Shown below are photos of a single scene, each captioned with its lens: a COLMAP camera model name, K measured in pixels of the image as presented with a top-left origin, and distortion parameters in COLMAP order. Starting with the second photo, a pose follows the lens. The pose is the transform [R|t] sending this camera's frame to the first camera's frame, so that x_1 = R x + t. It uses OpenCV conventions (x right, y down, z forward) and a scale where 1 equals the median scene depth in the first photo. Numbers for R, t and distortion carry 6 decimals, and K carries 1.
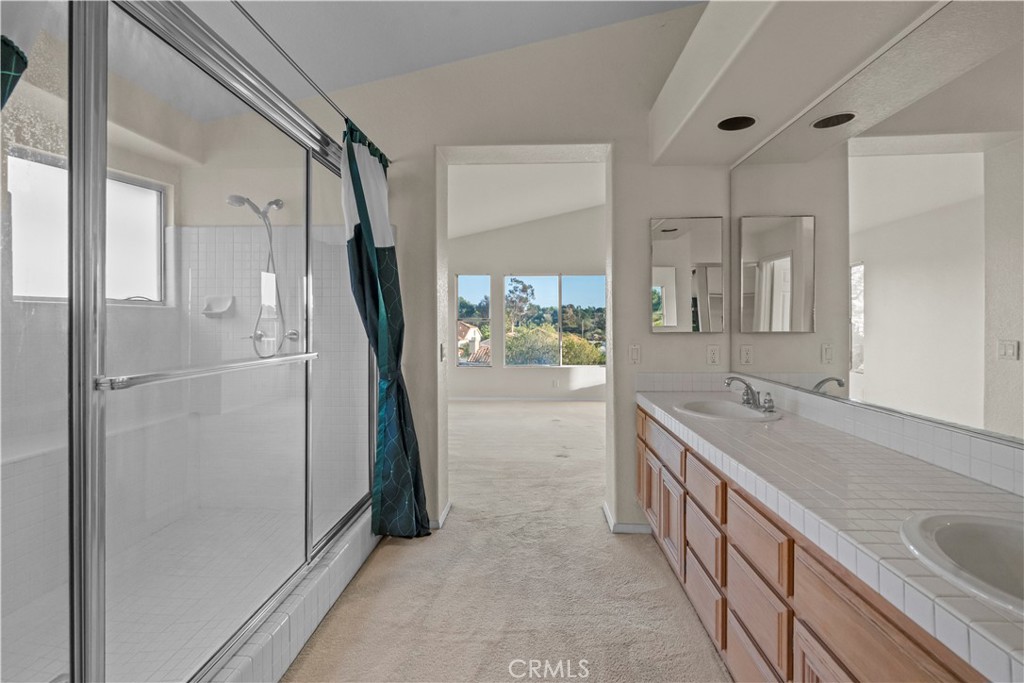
lens RADIAL K [[465.8, 0, 509.1], [0, 465.8, 345.5], [0, 0, 1]] dist [0.000194, 0.000443]
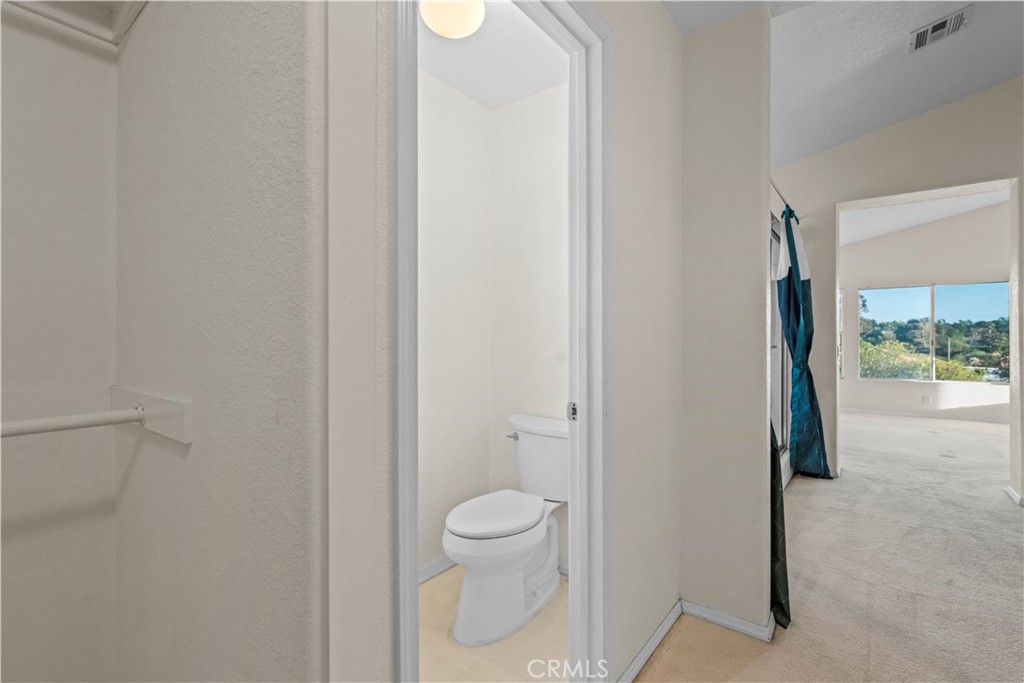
lens RADIAL K [[465.8, 0, 509.1], [0, 465.8, 345.5], [0, 0, 1]] dist [0.000194, 0.000443]
pose [[0.825558, 0.009767, -0.564233, -0.170873], [-0.031655, 0.999077, -0.029022, 0.067552], [0.563429, 0.041820, 0.825106, -0.677929]]
